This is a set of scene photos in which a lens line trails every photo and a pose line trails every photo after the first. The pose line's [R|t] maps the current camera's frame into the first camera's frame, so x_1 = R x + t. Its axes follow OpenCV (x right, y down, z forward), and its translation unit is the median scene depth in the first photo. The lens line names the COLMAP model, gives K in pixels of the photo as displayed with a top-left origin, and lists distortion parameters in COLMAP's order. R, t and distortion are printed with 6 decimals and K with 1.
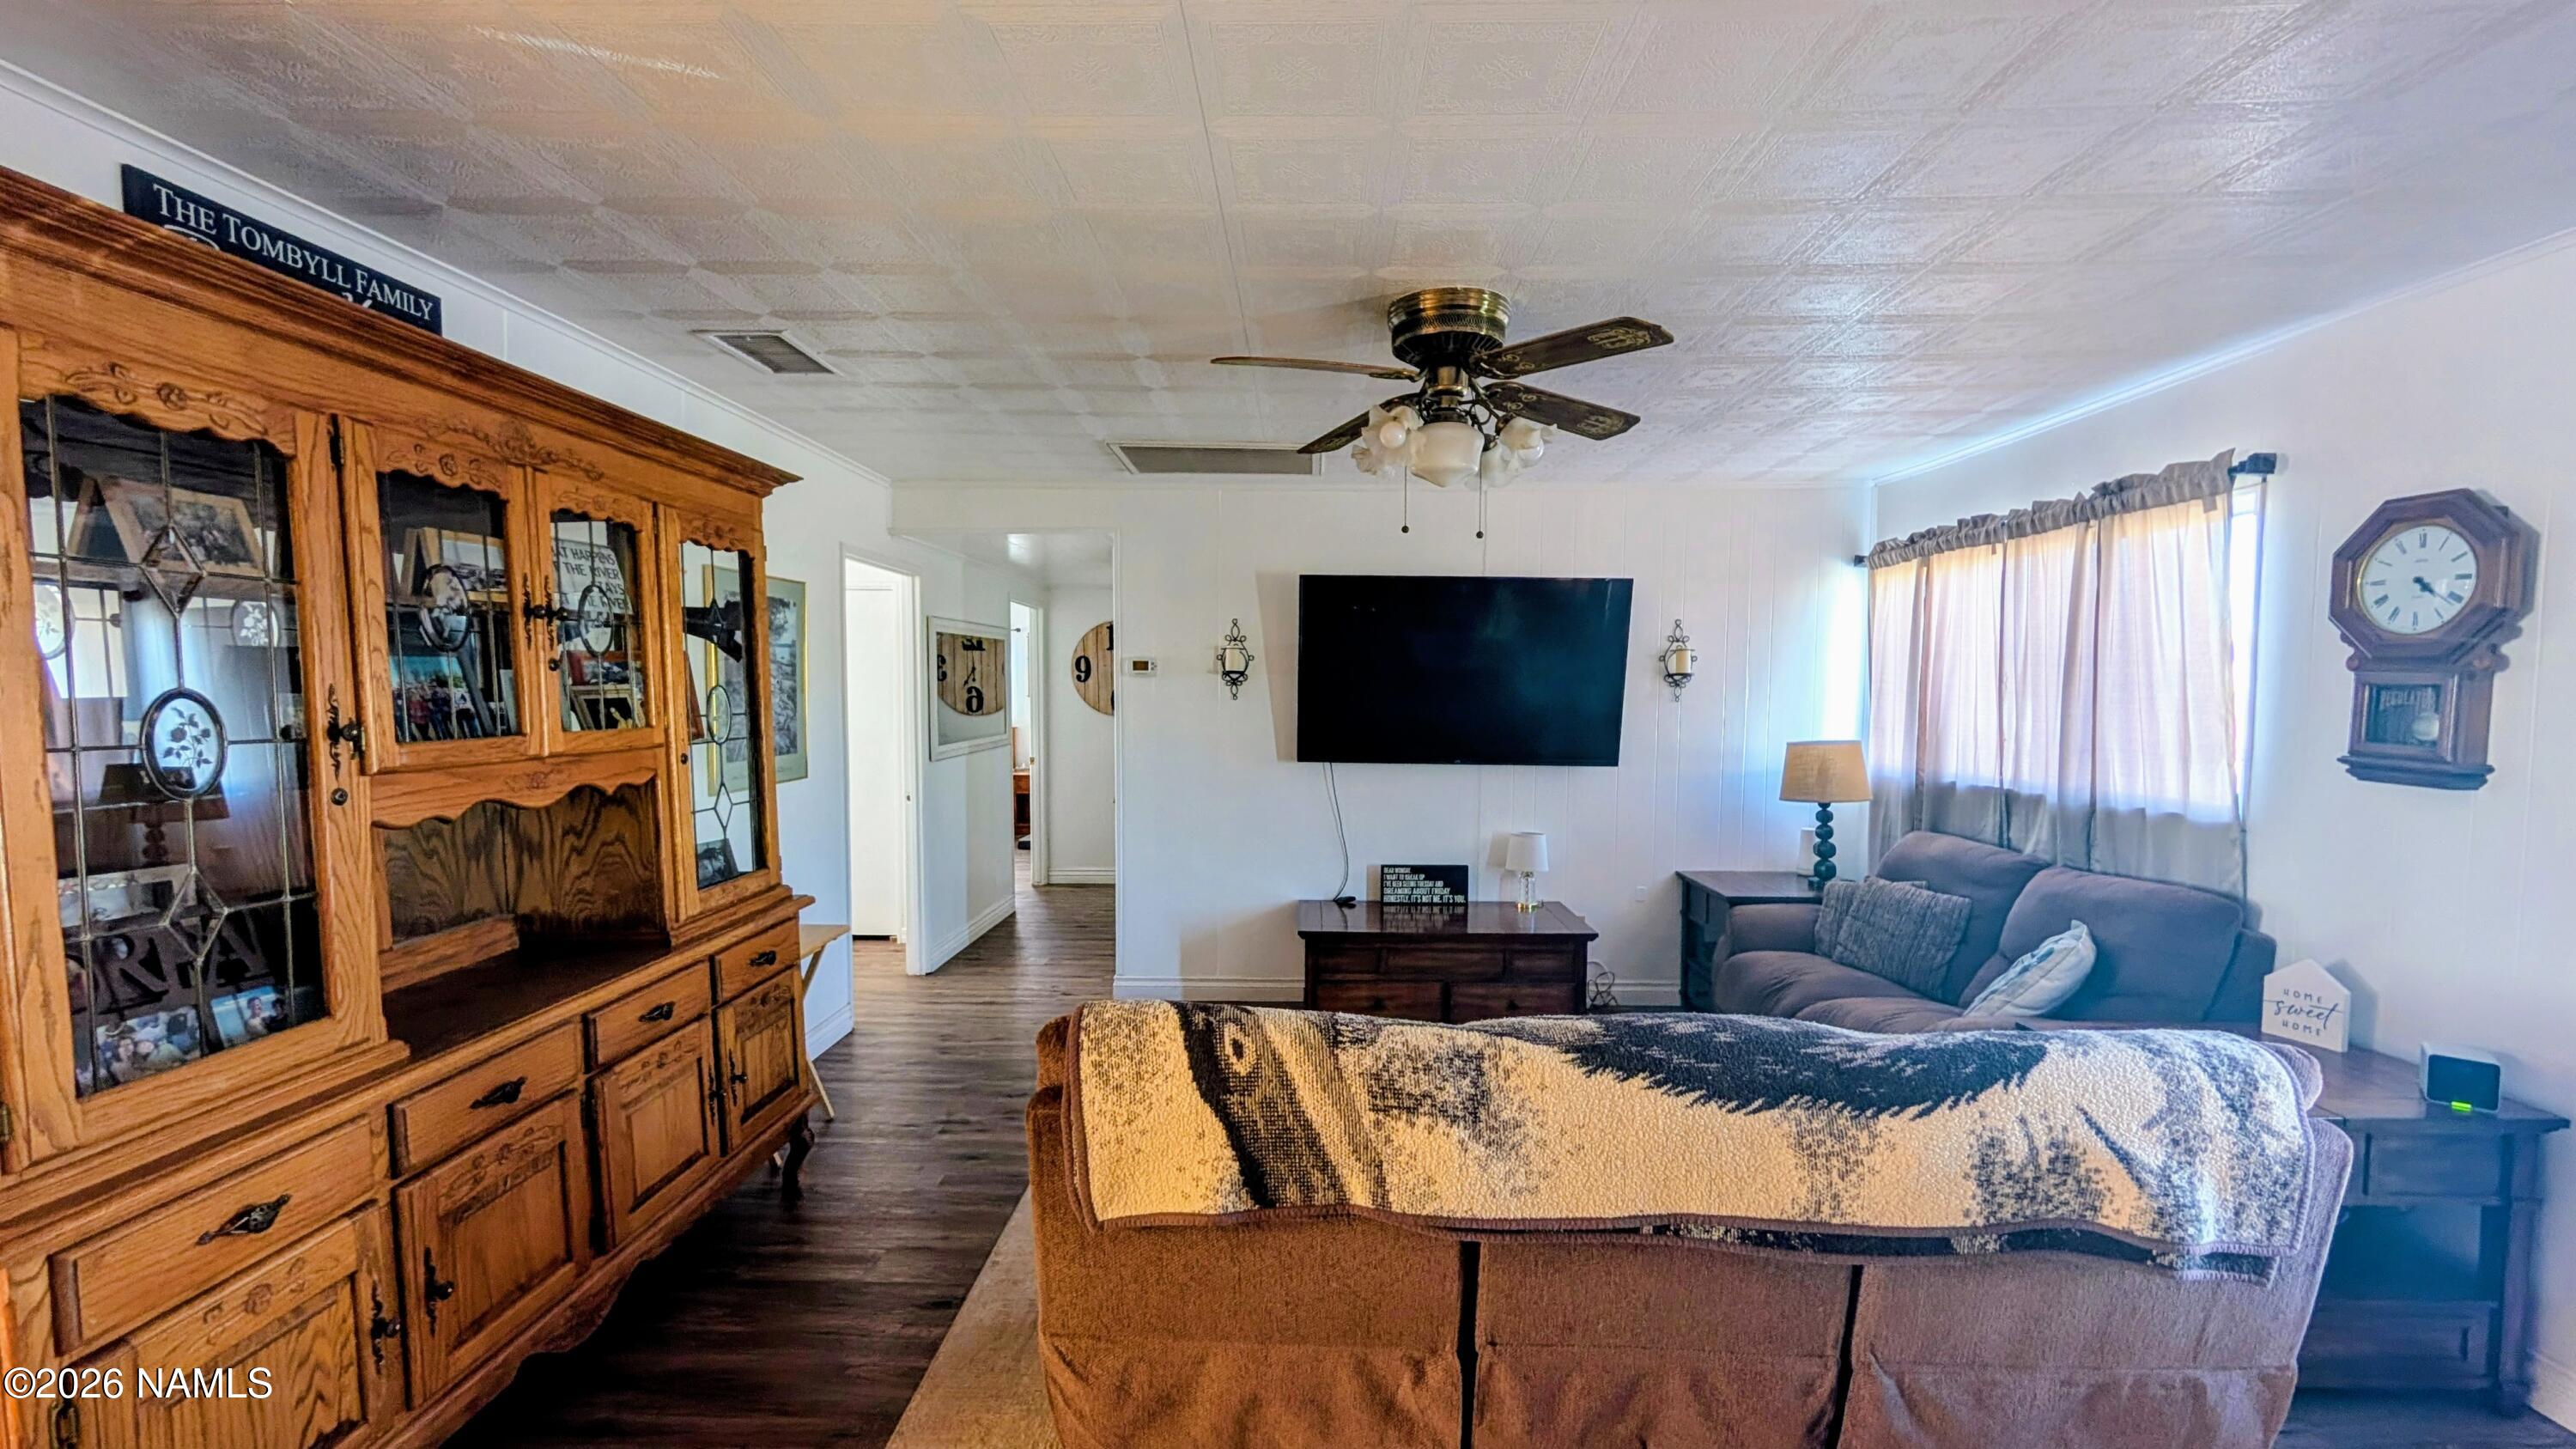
lens RADIAL K [[1011.1, 0, 1296.8], [0, 1011.1, 734.7], [0, 0, 1]] dist [-0.001565, -0.000305]
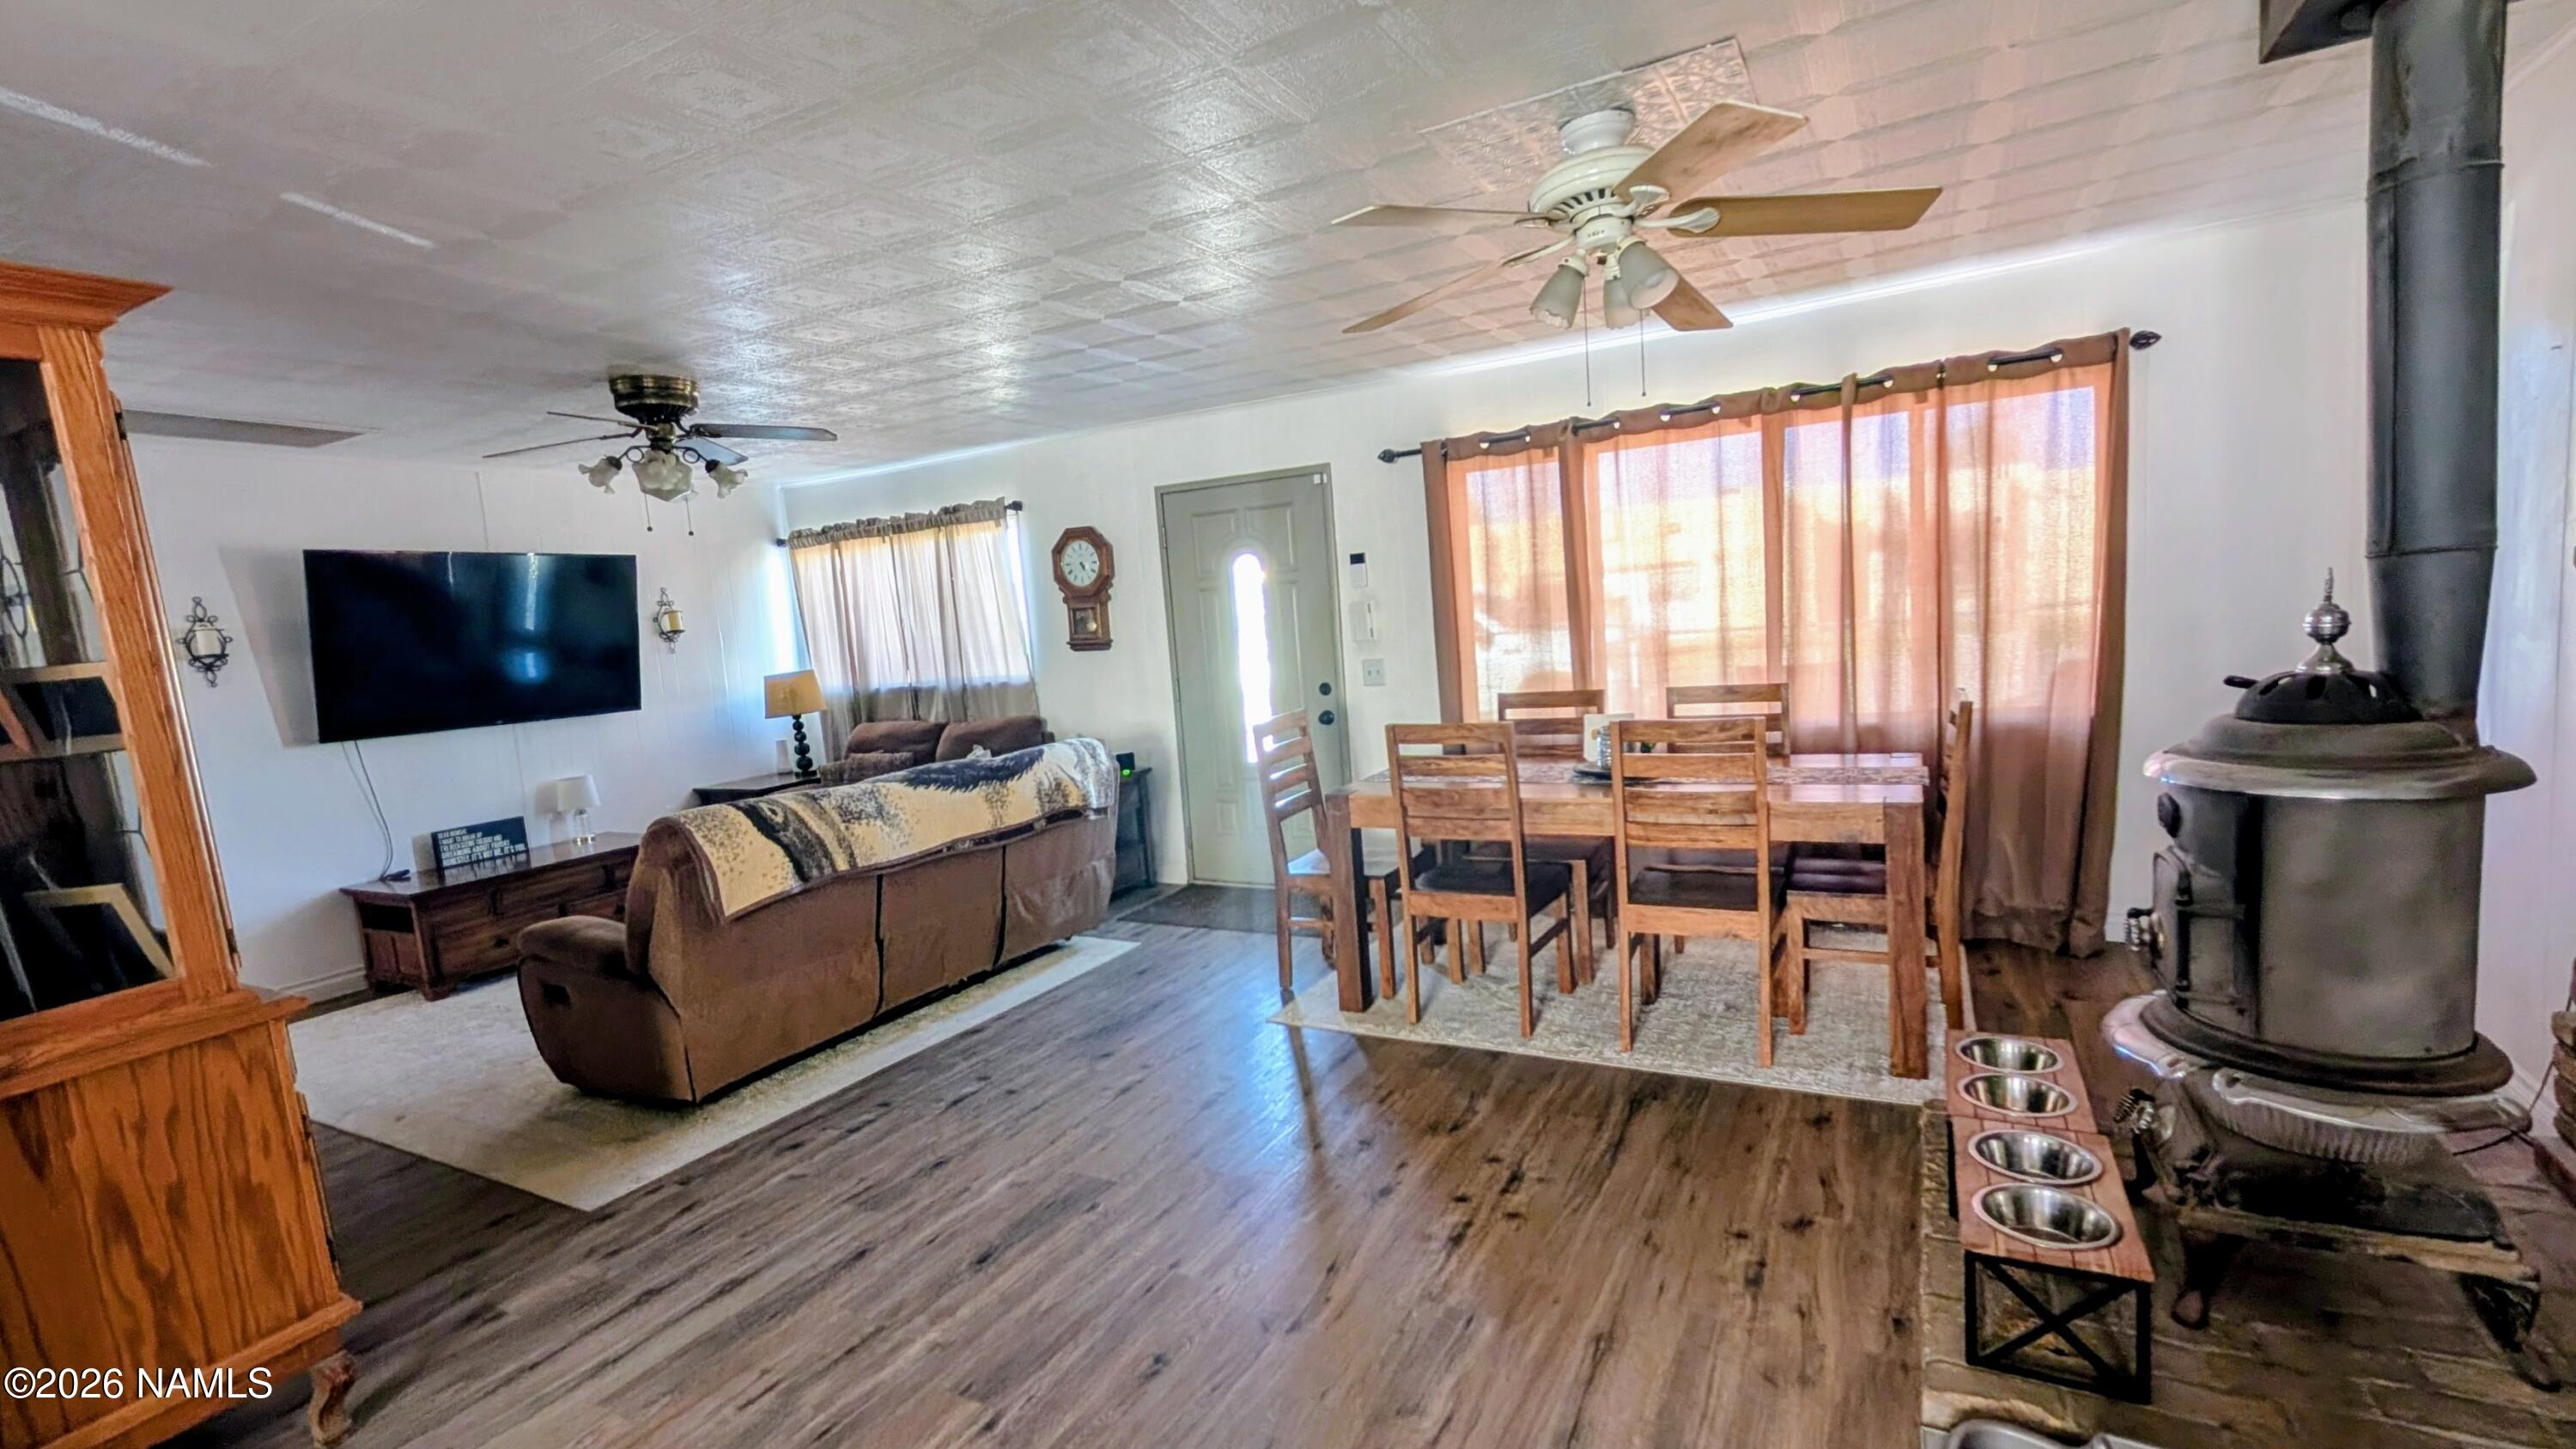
lens RADIAL K [[1011.1, 0, 1296.8], [0, 1011.1, 734.7], [0, 0, 1]] dist [-0.001565, -0.000305]
pose [[0.434105, -0.148678, 0.888509, -0.735705], [0.119795, 0.987055, 0.106639, 0.044481], [-0.892862, 0.060147, 0.446296, -0.426851]]
